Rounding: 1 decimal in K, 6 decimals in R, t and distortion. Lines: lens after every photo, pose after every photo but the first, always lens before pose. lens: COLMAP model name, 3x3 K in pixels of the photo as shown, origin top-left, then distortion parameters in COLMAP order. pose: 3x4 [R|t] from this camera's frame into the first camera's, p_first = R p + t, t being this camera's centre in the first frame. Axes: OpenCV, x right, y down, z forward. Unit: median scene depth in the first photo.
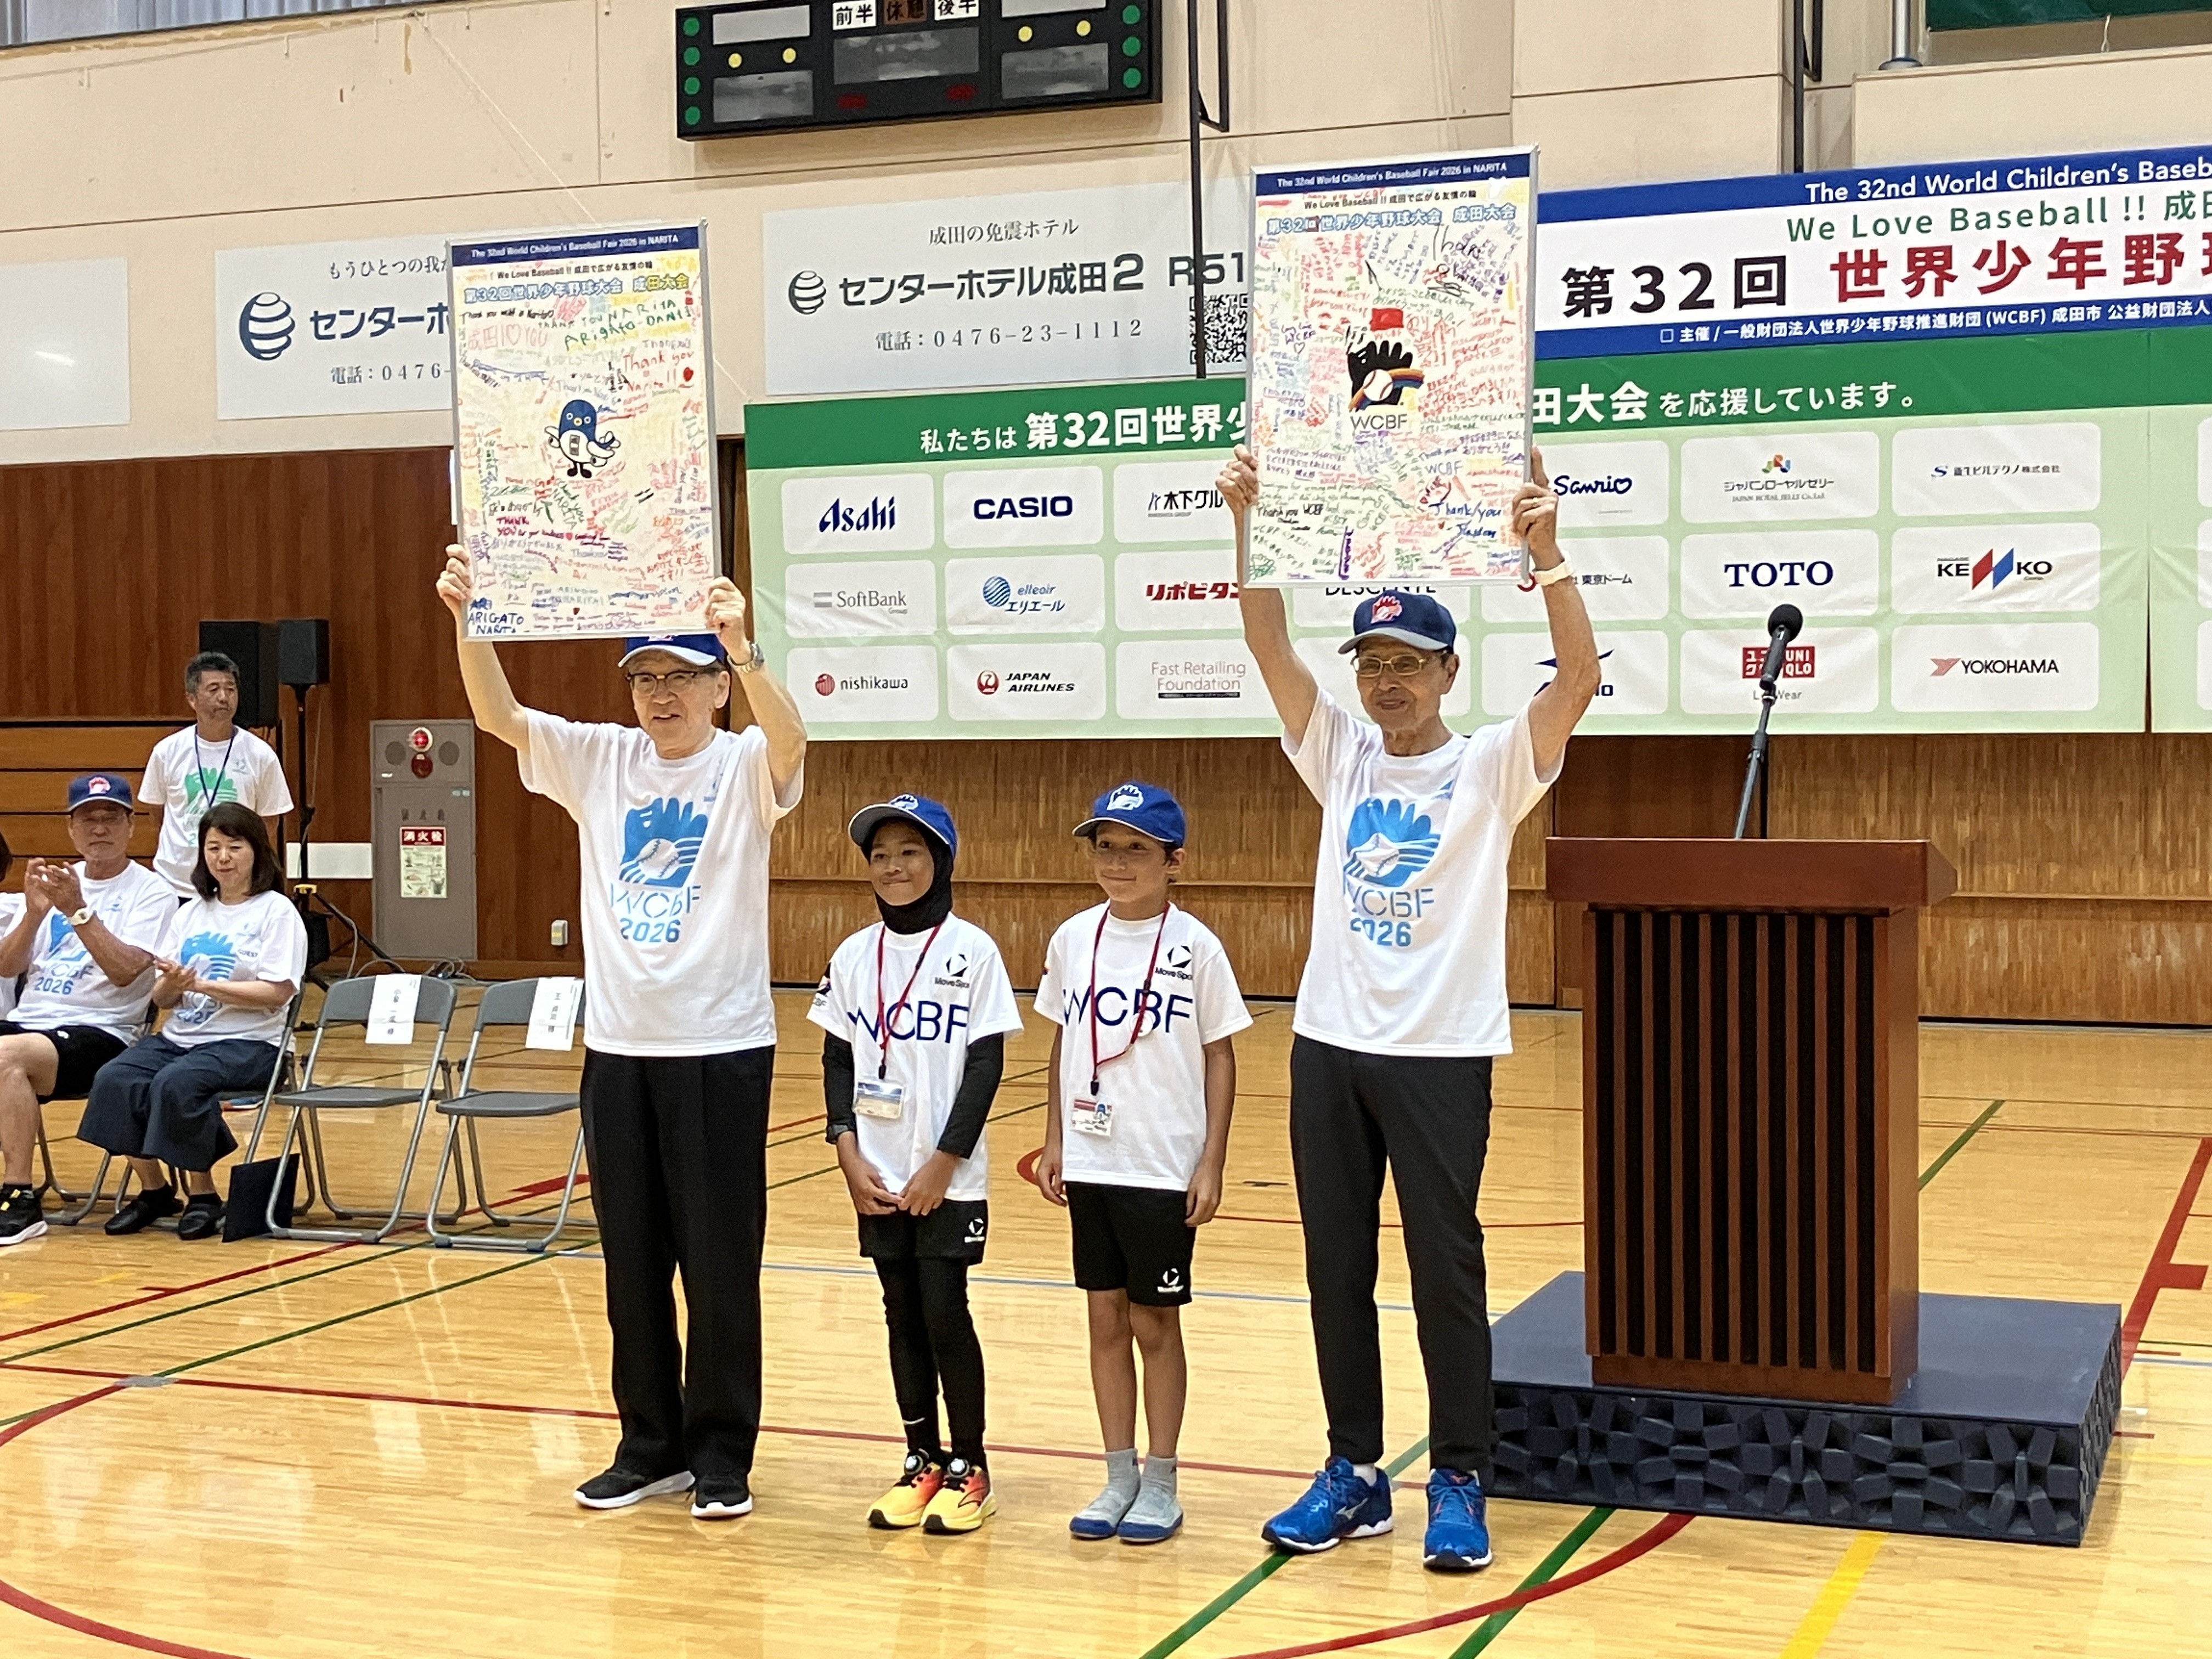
lens RADIAL K [[3112.5, 0, 1121.5], [0, 3112.5, 811.8], [0, 0, 1]] dist [0.195781, -0.760975]
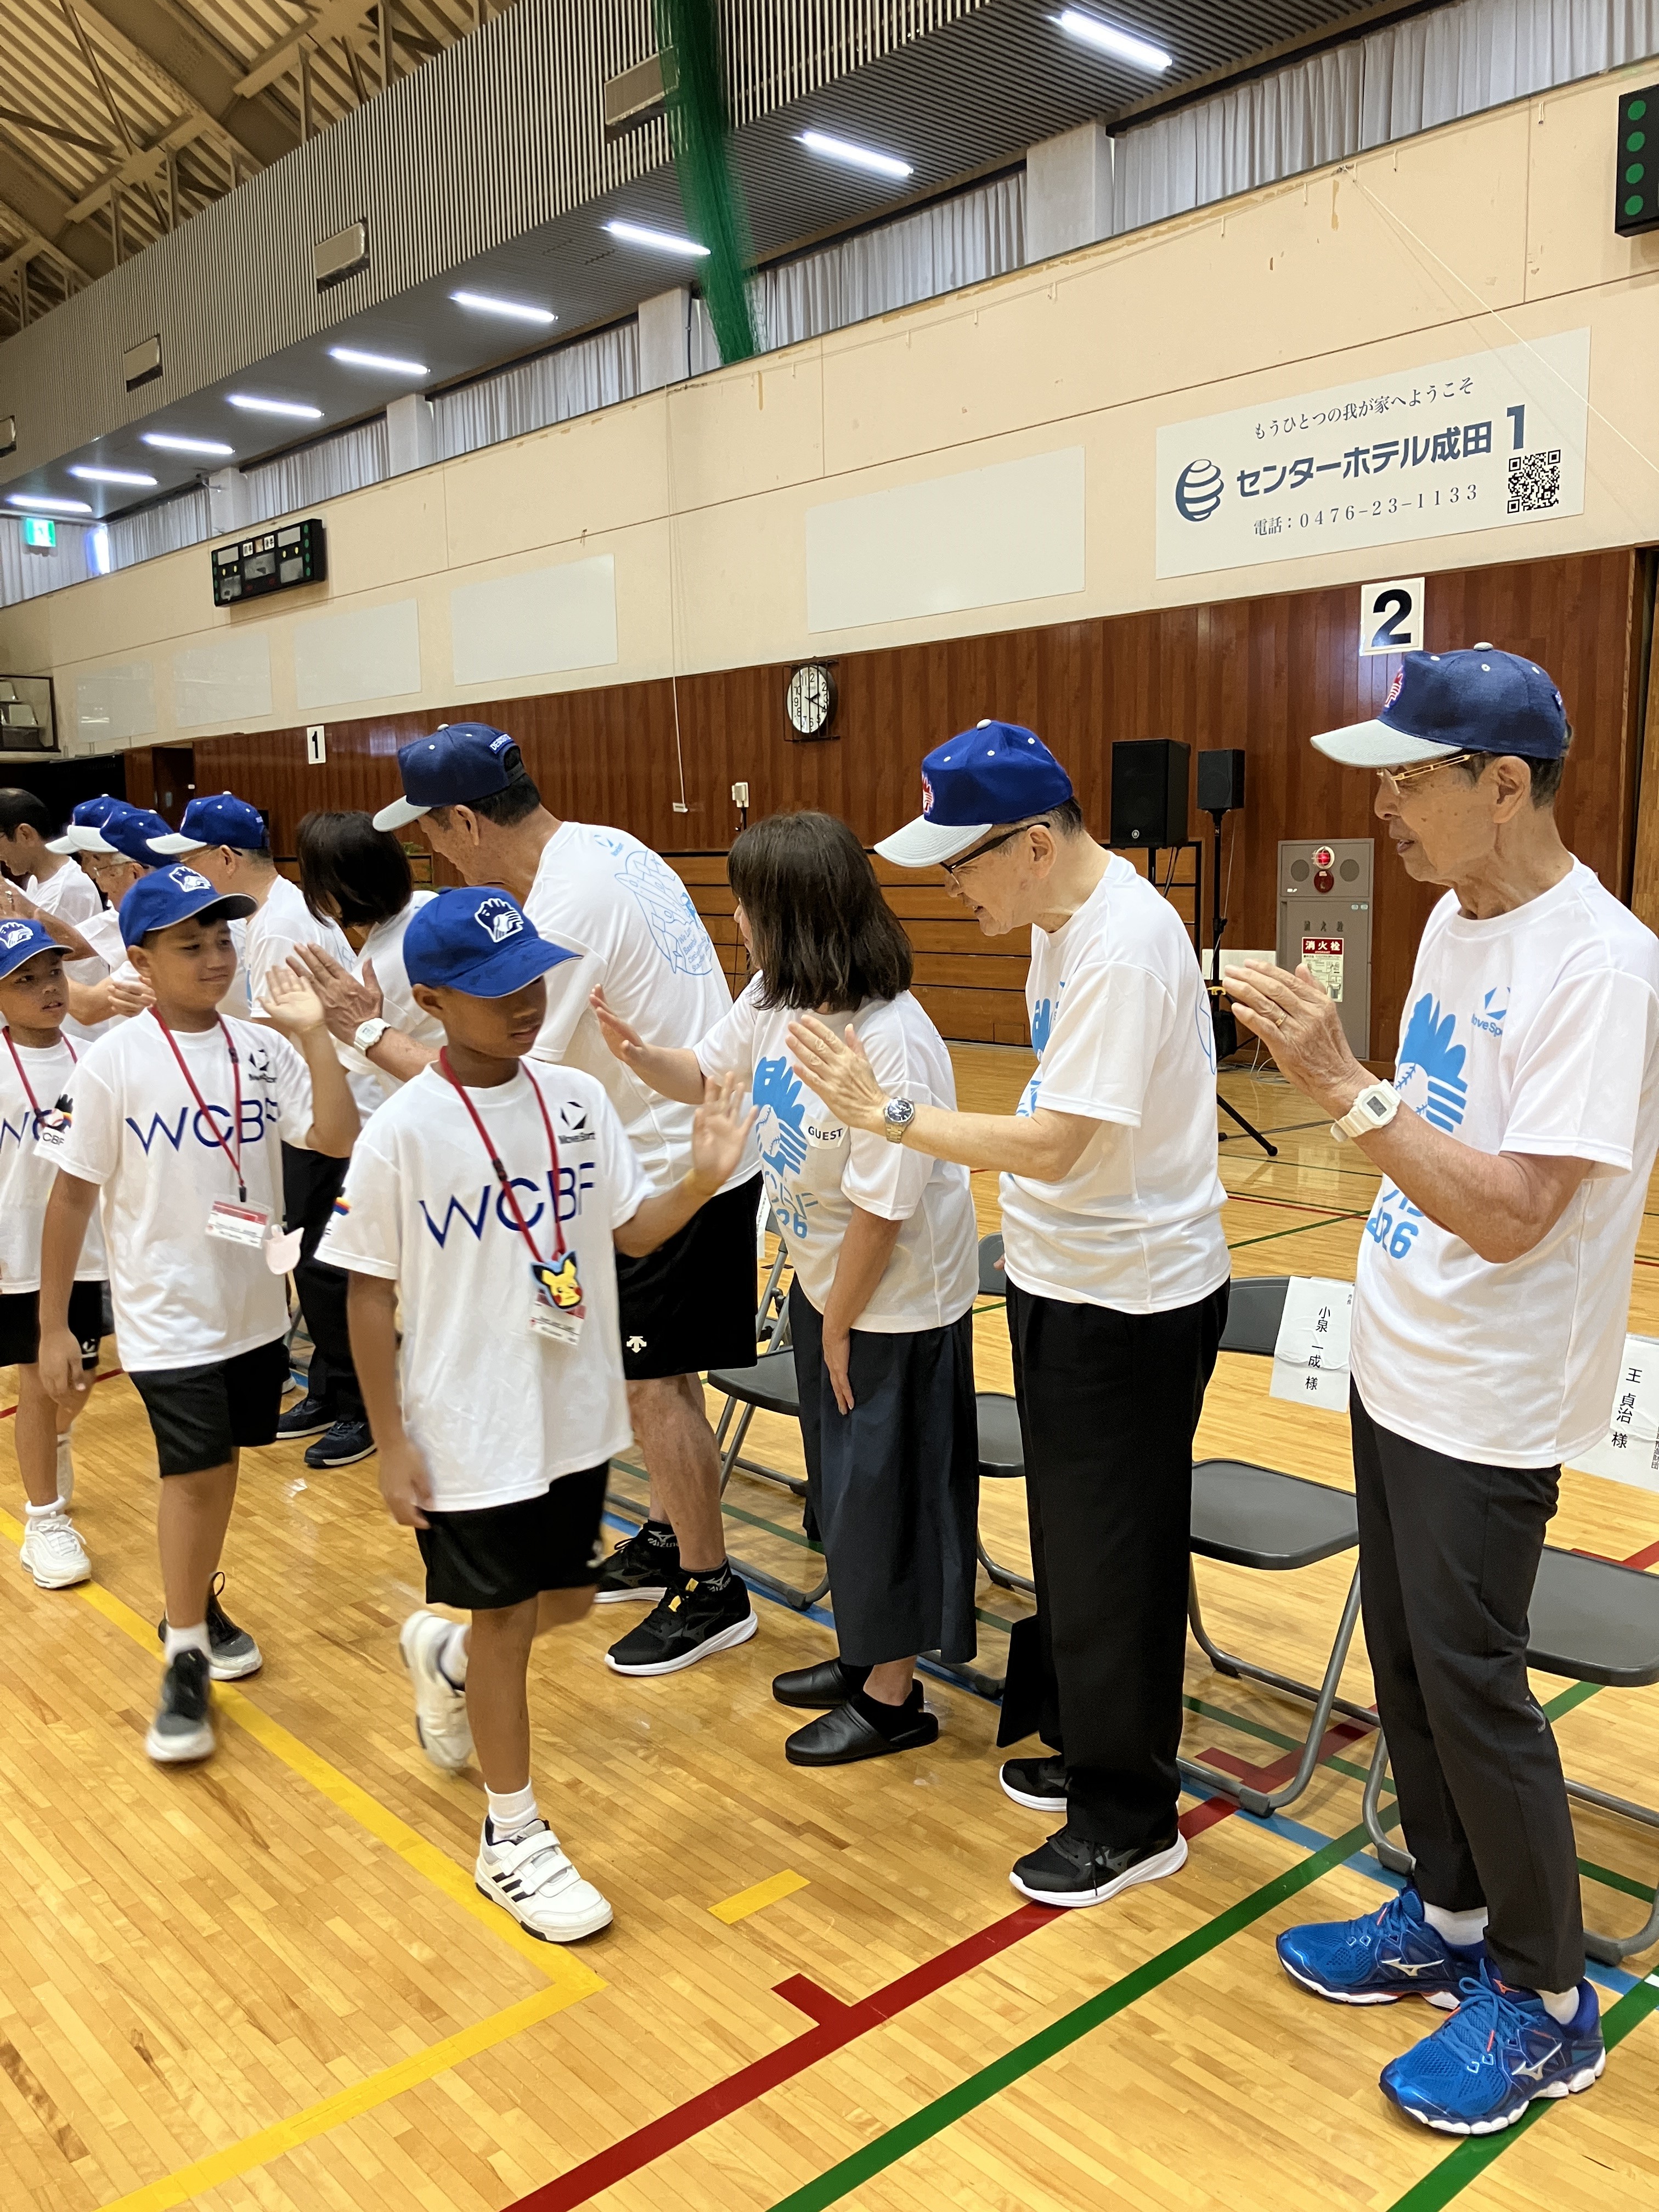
lens RADIAL K [[1821.3, 0, 829.5], [0, 1821.3, 1106.0], [0, 0, 1]] dist [0.002492, 0.006740]
pose [[0.890927, 0.053460, -0.450990, -0.100916], [-0.000165, 0.993085, 0.117393, -0.013698], [0.454147, -0.104514, 0.884775, 0.411920]]
